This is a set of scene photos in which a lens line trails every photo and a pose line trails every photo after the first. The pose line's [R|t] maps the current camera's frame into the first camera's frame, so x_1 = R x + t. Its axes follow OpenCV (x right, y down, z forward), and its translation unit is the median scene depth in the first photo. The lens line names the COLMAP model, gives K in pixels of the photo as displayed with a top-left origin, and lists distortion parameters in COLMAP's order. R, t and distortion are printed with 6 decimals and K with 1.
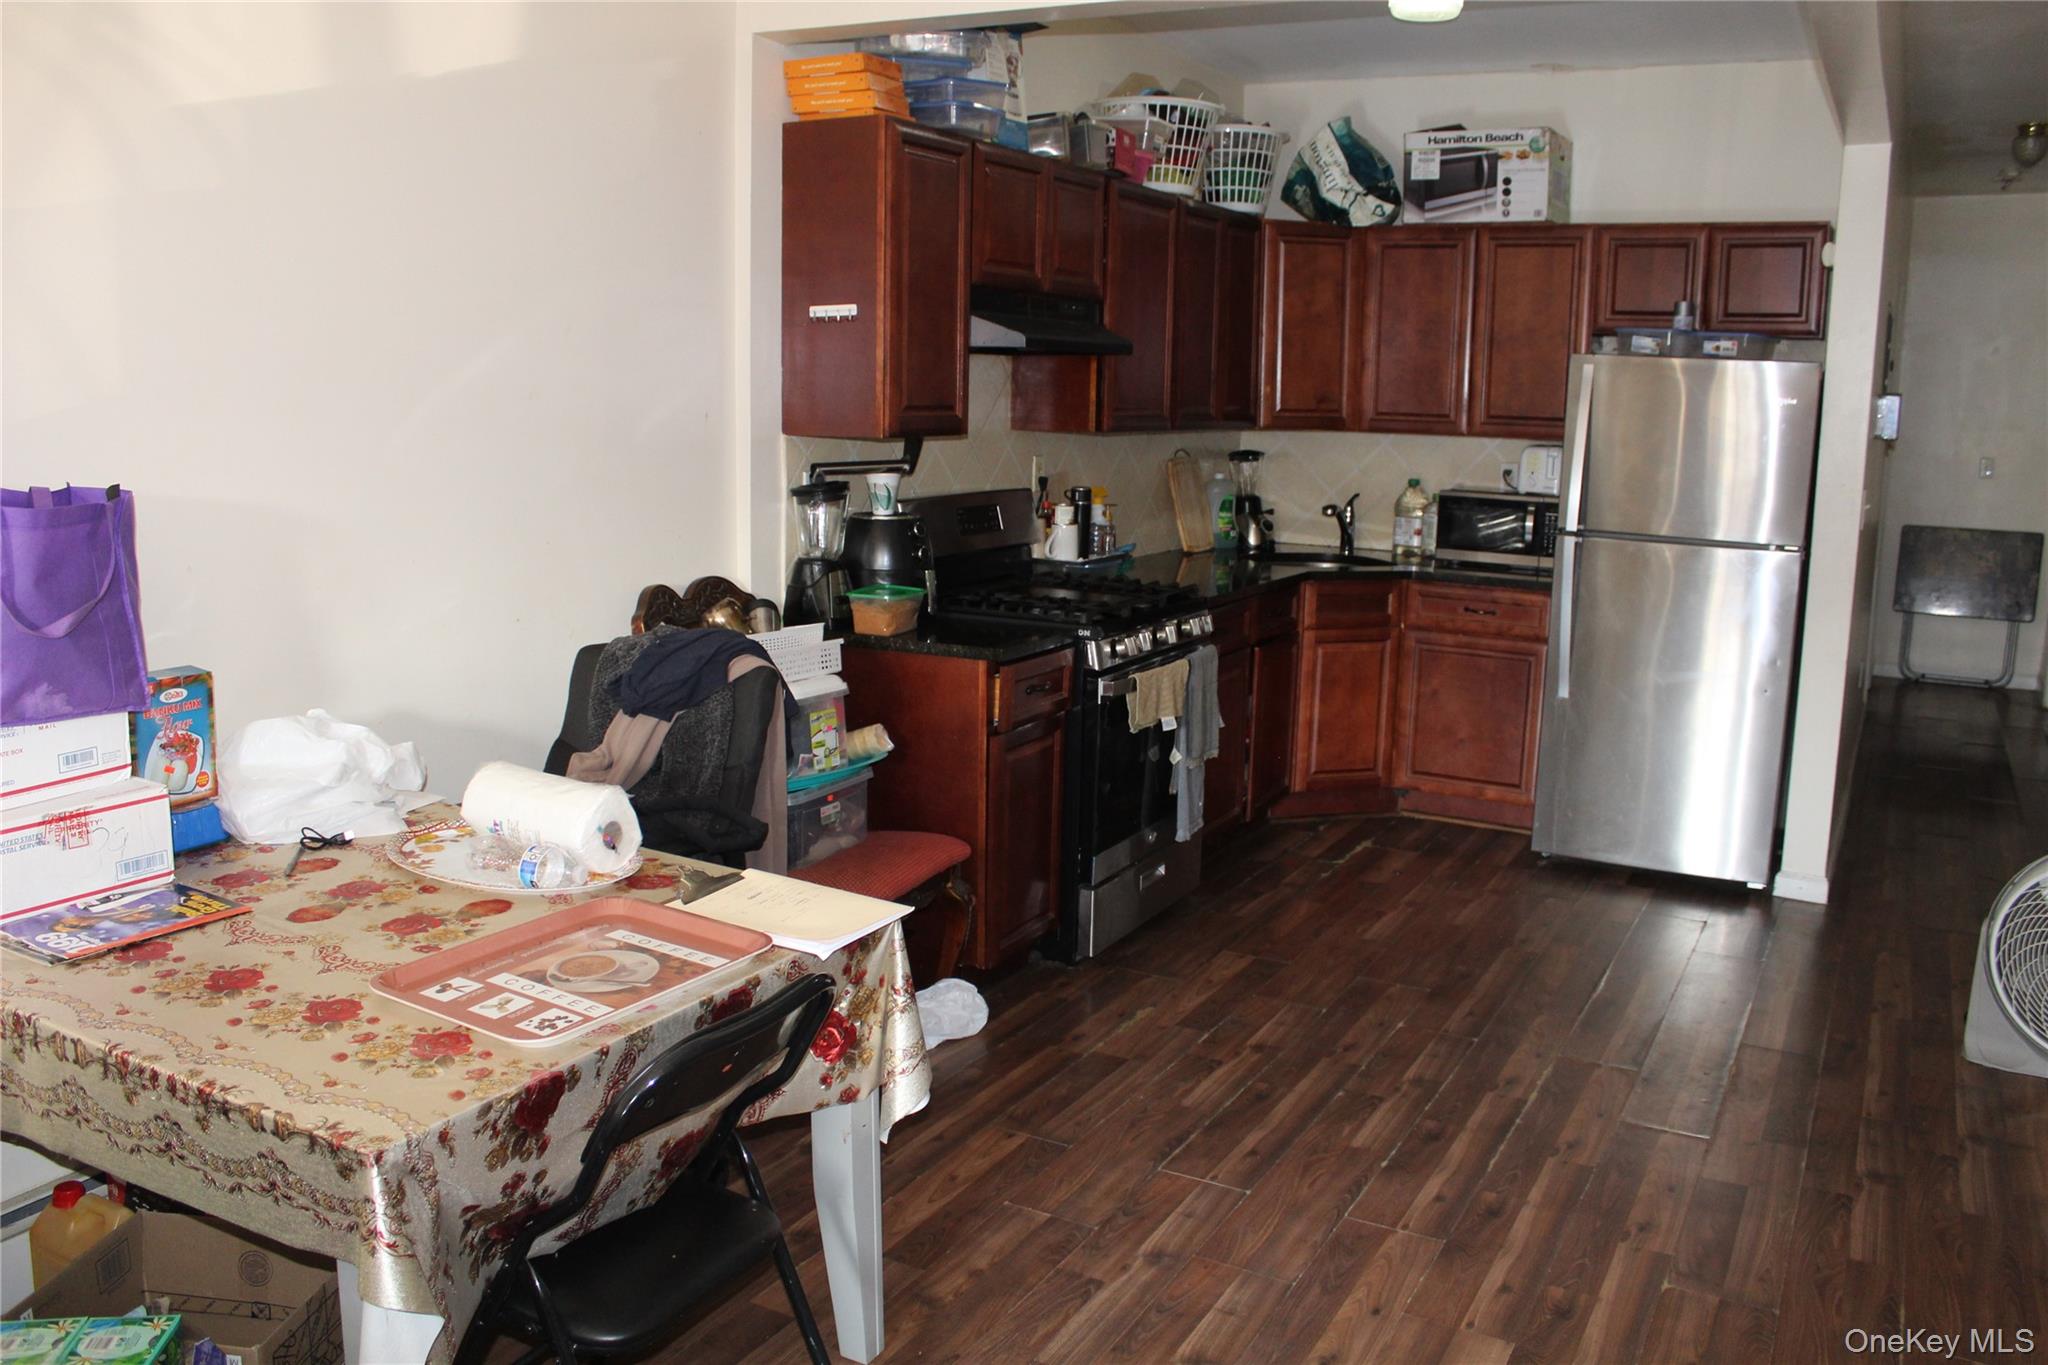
lens RADIAL K [[1701.1, 0, 1020.3], [0, 1701.1, 673.1], [0, 0, 1]] dist [-0.162751, 0.138816]
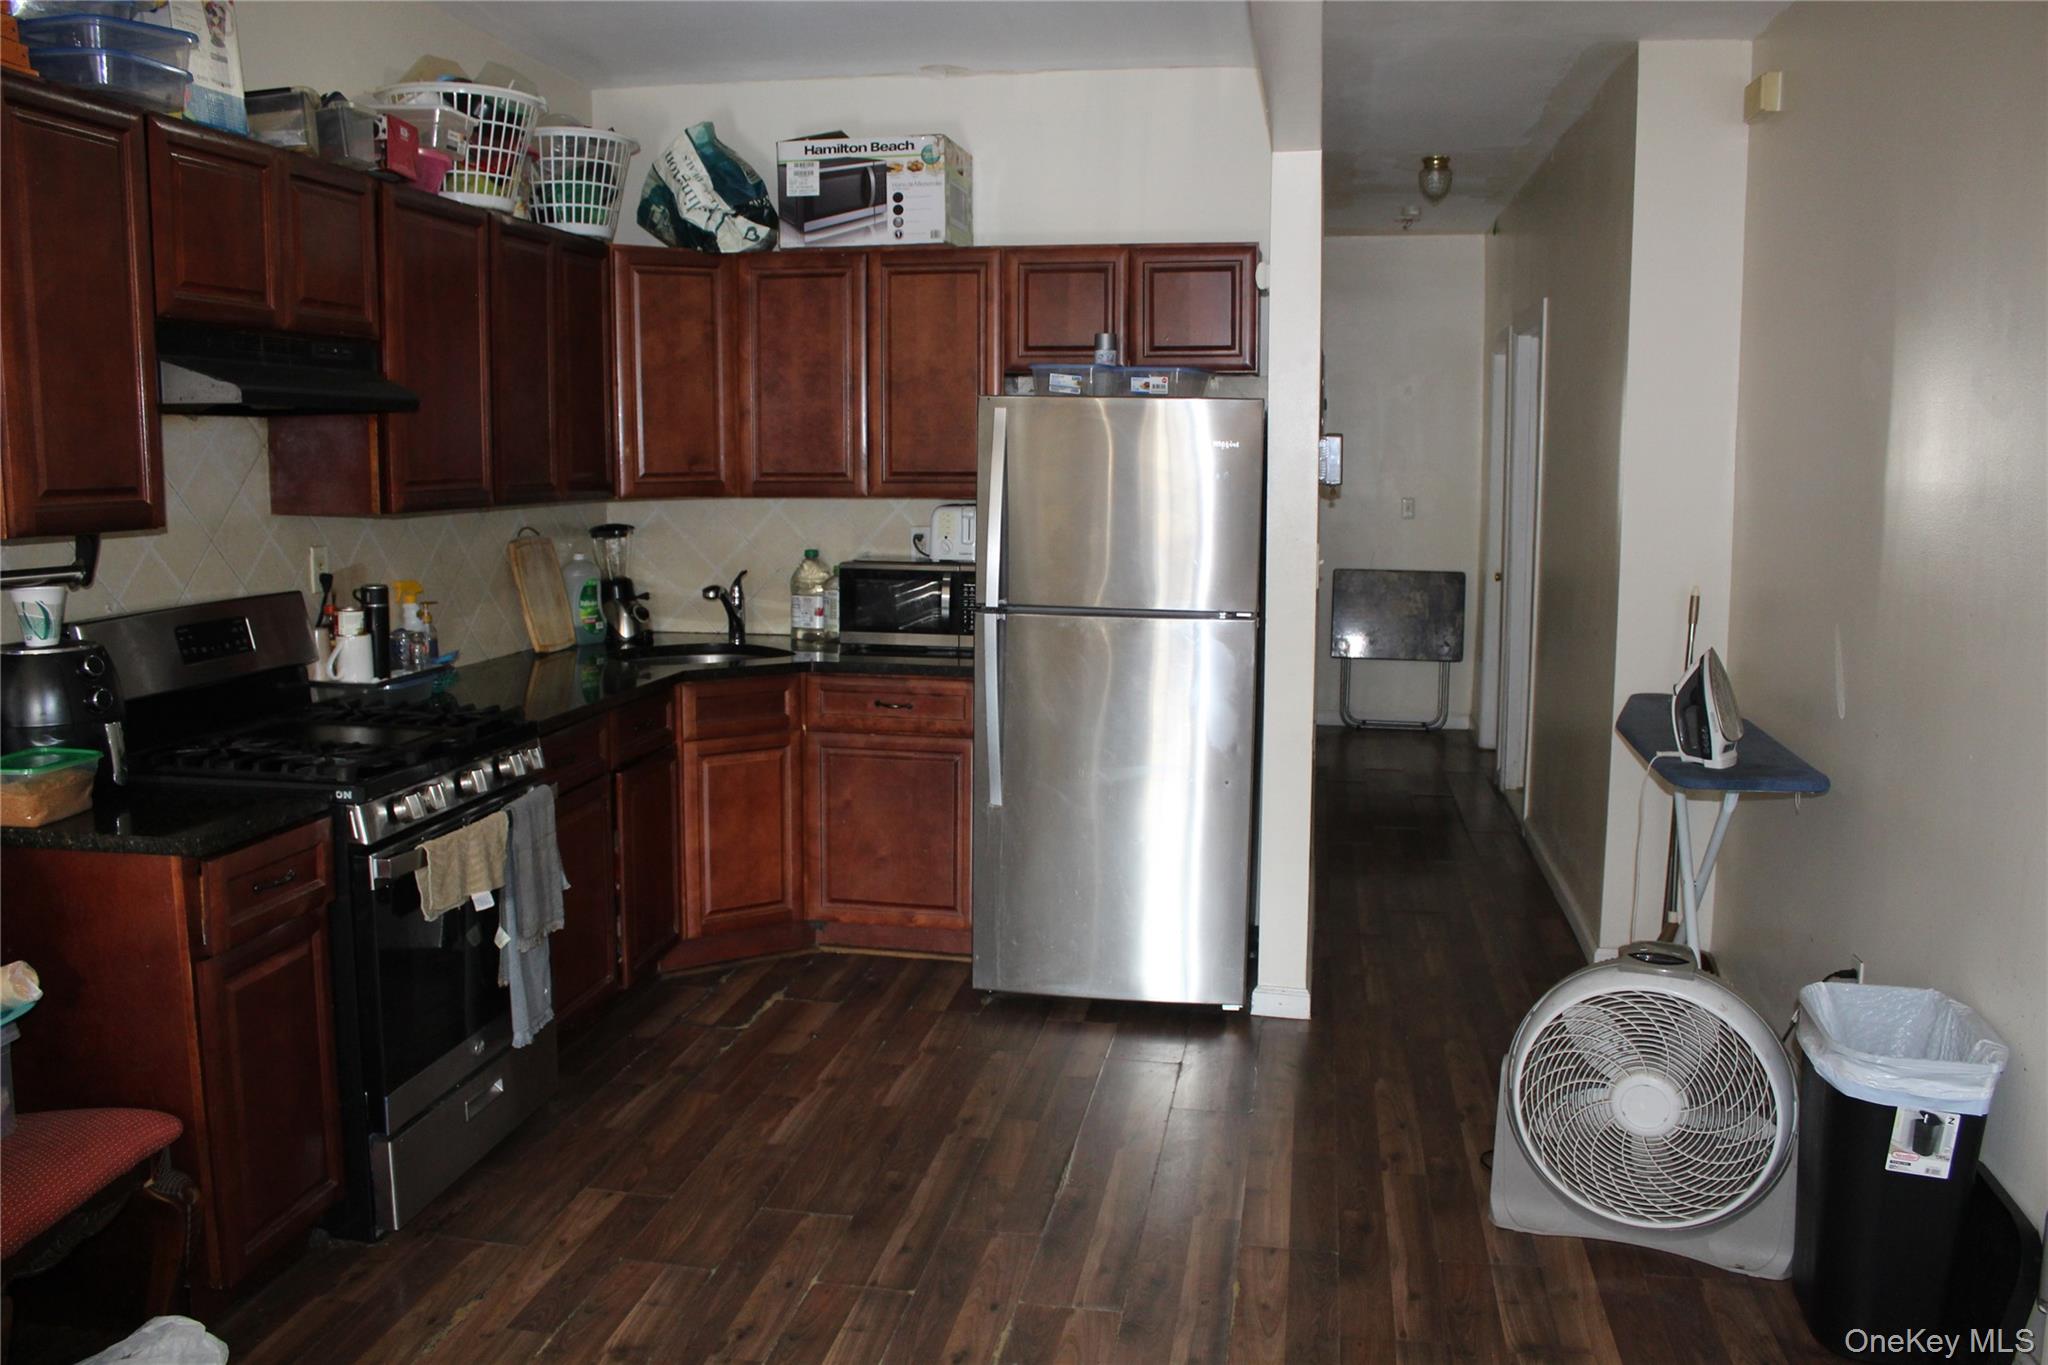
lens RADIAL K [[1676.9, 0, 1022.7], [0, 1676.9, 693.9], [0, 0, 1]] dist [-0.161145, 0.143344]
pose [[0.946824, -0.062862, 0.315550, 0.073866], [0.069475, 0.997536, -0.009740, -0.031130], [-0.314161, 0.031145, 0.948859, 0.193235]]
